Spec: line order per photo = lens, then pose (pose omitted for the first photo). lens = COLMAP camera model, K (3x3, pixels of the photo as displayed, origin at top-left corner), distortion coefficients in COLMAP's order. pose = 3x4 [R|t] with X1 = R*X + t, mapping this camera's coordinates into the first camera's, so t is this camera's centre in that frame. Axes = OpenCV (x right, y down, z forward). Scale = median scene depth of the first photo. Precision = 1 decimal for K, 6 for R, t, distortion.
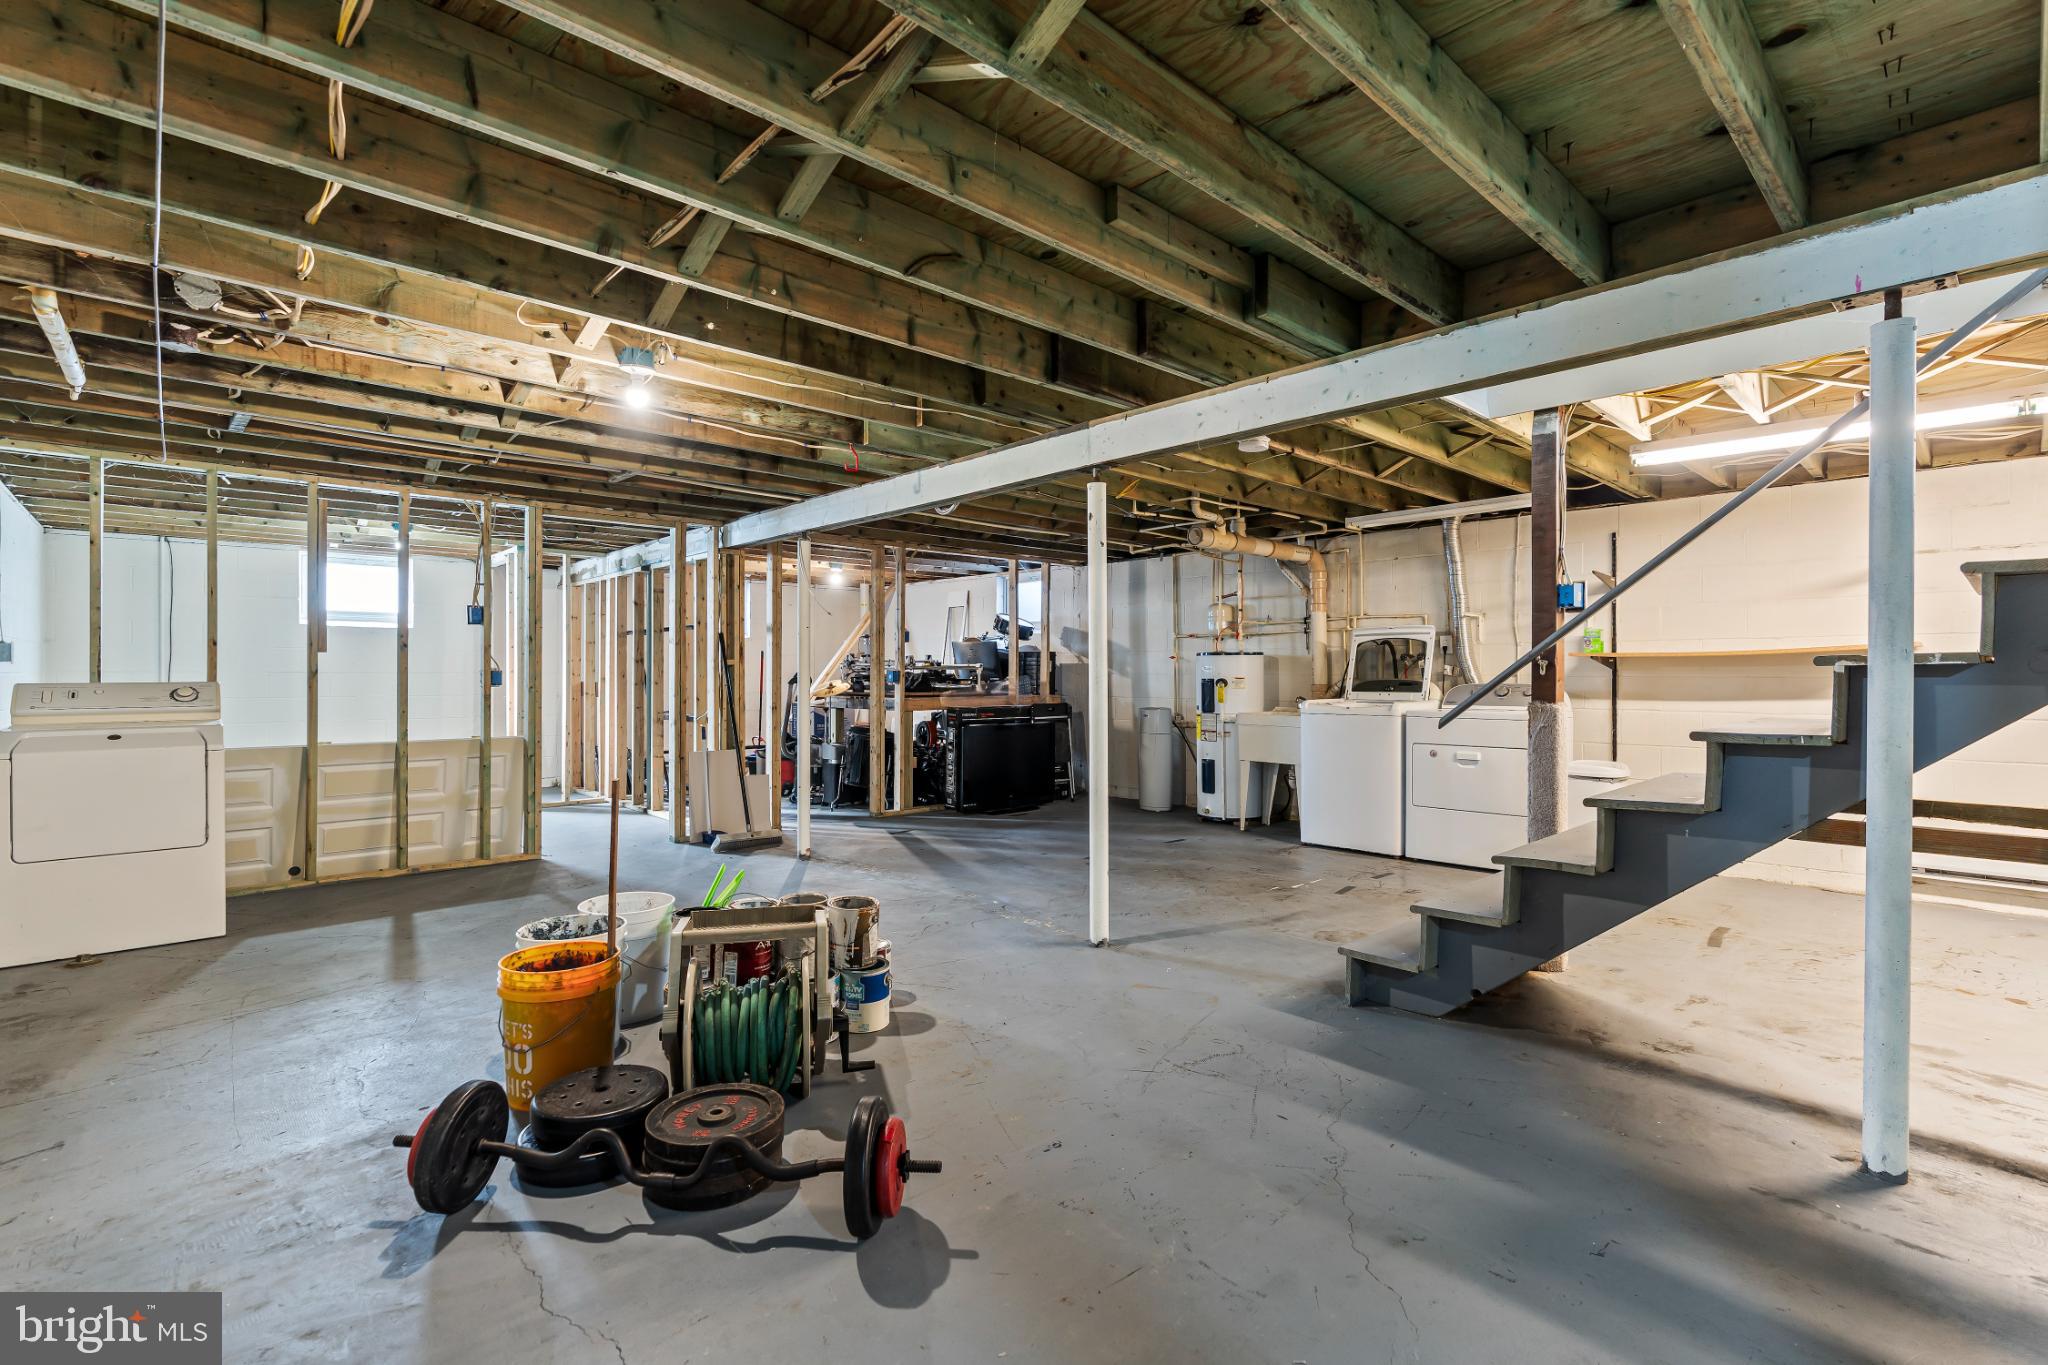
lens RADIAL K [[923.8, 0, 1028.5], [0, 923.8, 680.9], [0, 0, 1]] dist [-0.015693, 0.008650]
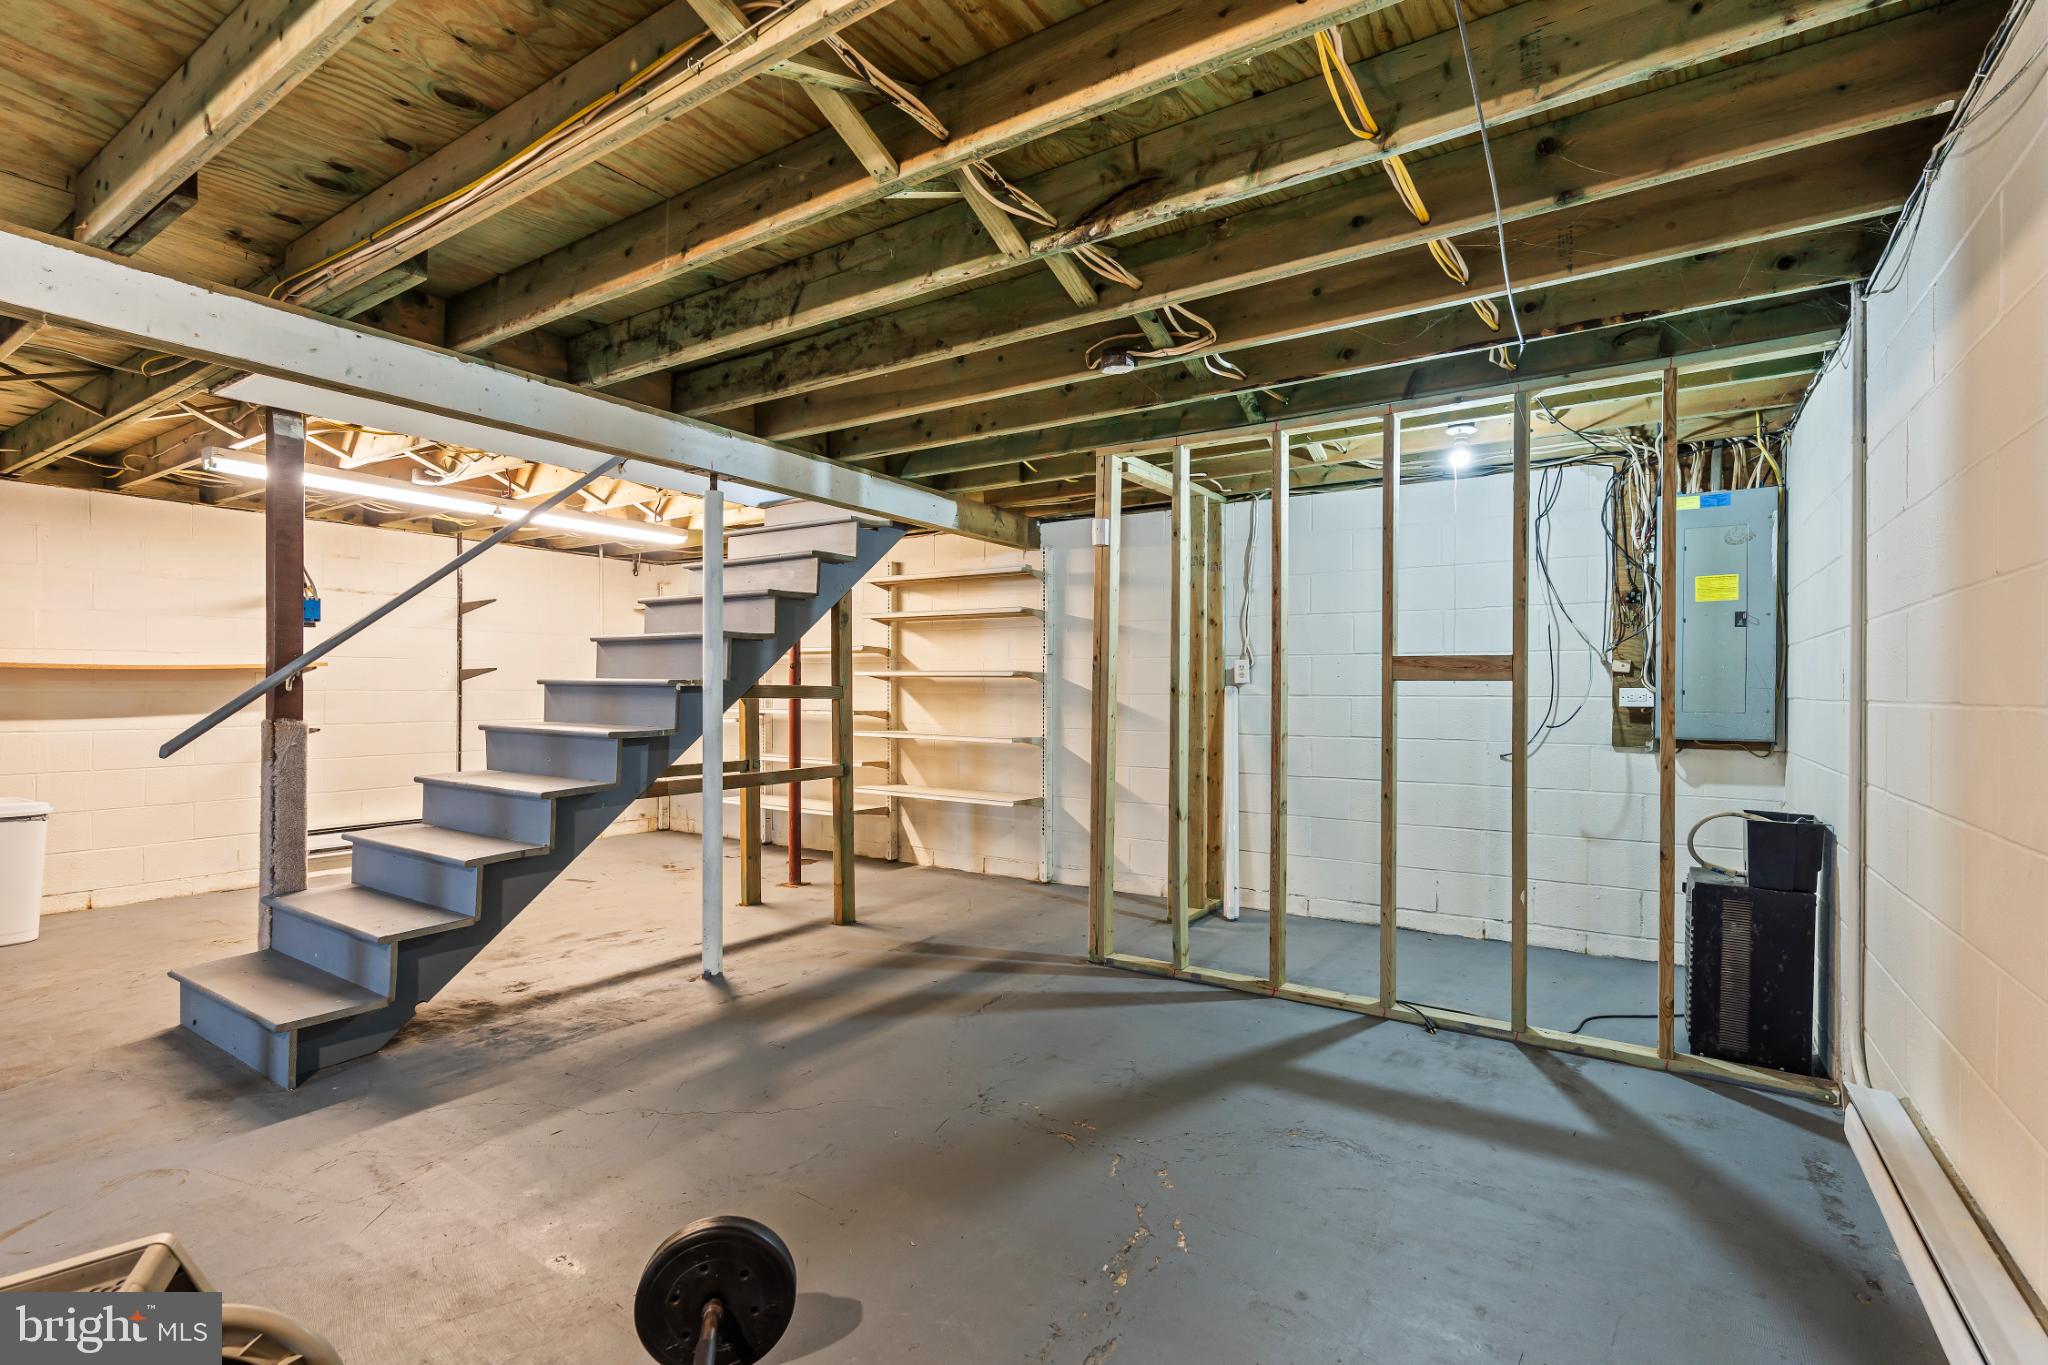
lens RADIAL K [[920.6, 0, 1026.6], [0, 920.6, 686.4], [0, 0, 1]] dist [-0.005402, 0.000361]
pose [[-0.238426, 0.006234, 0.971141, -0.776519], [0.000619, 0.999980, -0.006267, -0.003671], [-0.971161, -0.000893, -0.238425, 0.704896]]
